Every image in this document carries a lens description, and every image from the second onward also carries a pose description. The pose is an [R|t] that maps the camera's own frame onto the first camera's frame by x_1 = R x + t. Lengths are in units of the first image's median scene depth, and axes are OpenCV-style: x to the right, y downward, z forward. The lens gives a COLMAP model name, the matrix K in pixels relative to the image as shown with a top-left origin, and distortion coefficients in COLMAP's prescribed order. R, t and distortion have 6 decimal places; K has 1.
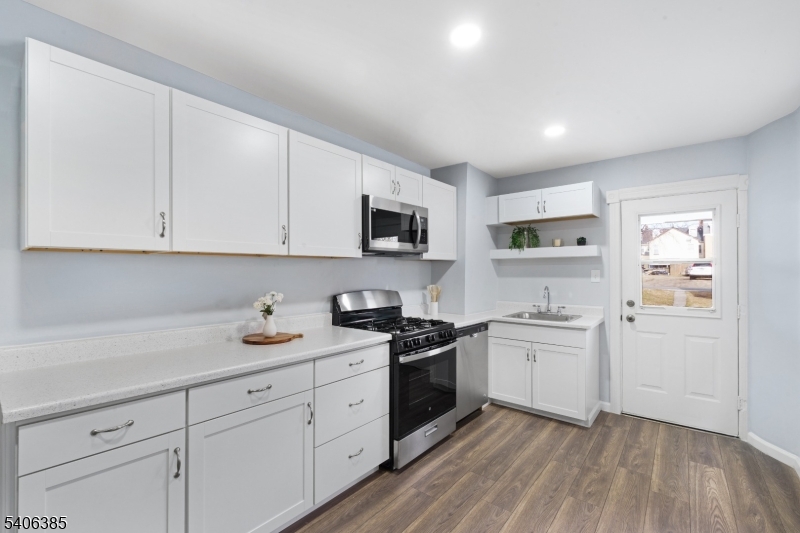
lens RADIAL K [[354.9, 0, 403.8], [0, 354.9, 266.8], [0, 0, 1]] dist [-0.004435, -0.000305]
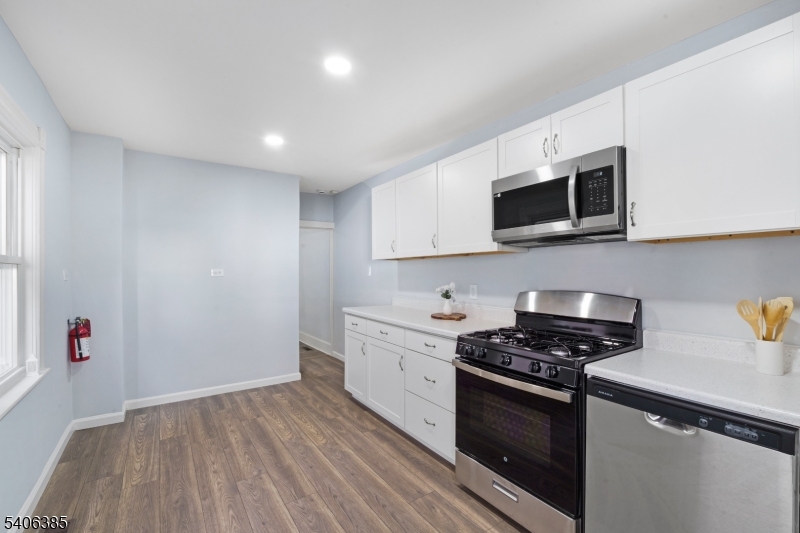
lens RADIAL K [[354.9, 0, 403.2], [0, 354.9, 269.0], [0, 0, 1]] dist [-0.004435, -0.000305]
pose [[-0.298331, -0.002013, -0.954461, 0.910955], [0.018061, 0.999807, -0.007754, 0.025785], [0.954292, -0.019552, -0.298237, 1.151992]]
